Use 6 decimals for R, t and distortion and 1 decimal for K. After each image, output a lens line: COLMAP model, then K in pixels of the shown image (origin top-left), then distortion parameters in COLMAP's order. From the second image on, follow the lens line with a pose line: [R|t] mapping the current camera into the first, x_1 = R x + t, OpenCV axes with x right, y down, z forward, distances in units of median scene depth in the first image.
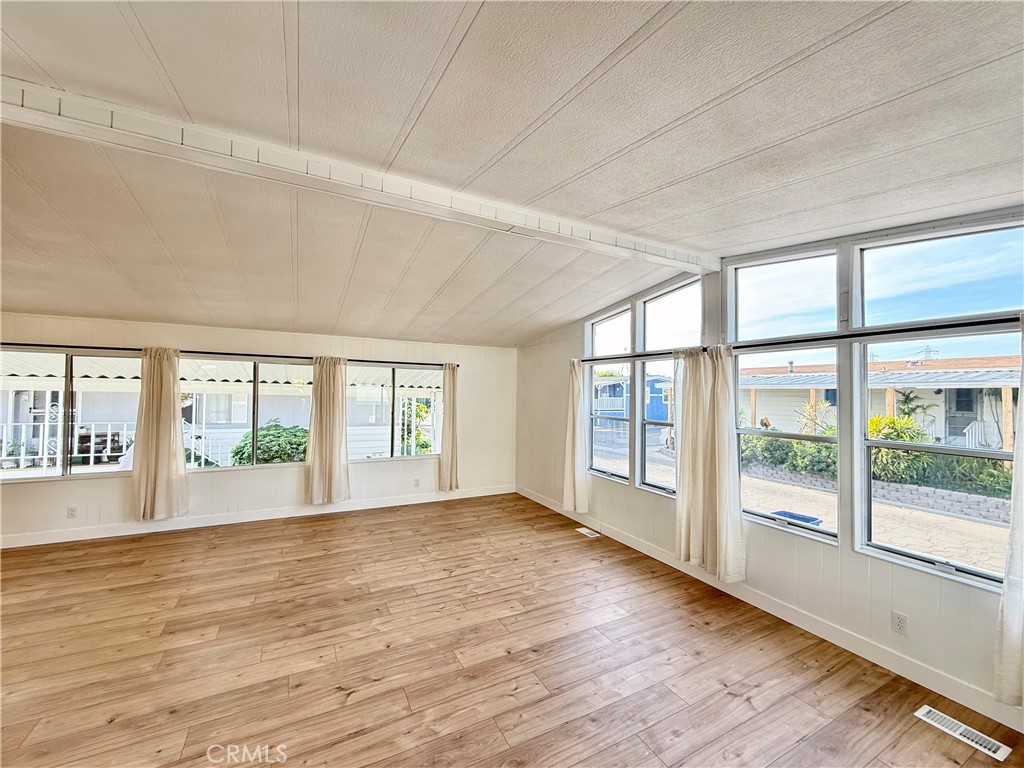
lens RADIAL K [[408.5, 0, 507.1], [0, 408.5, 383.7], [0, 0, 1]] dist [-0.000401, -0.000053]
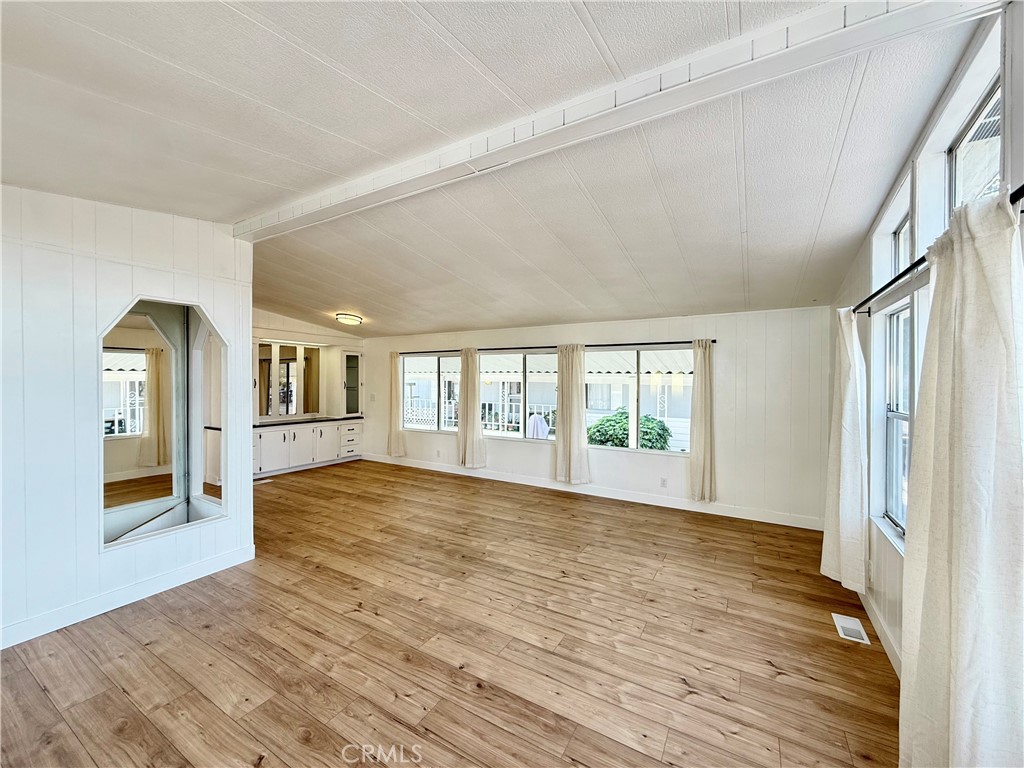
lens RADIAL K [[408.5, 0, 507.1], [0, 408.5, 383.7], [0, 0, 1]] dist [-0.000401, -0.000053]
pose [[0.525999, -0.007034, -0.850456, 0.492578], [0.018530, 0.999823, 0.003192, 0.038922], [0.850284, -0.017438, 0.526036, 0.400993]]
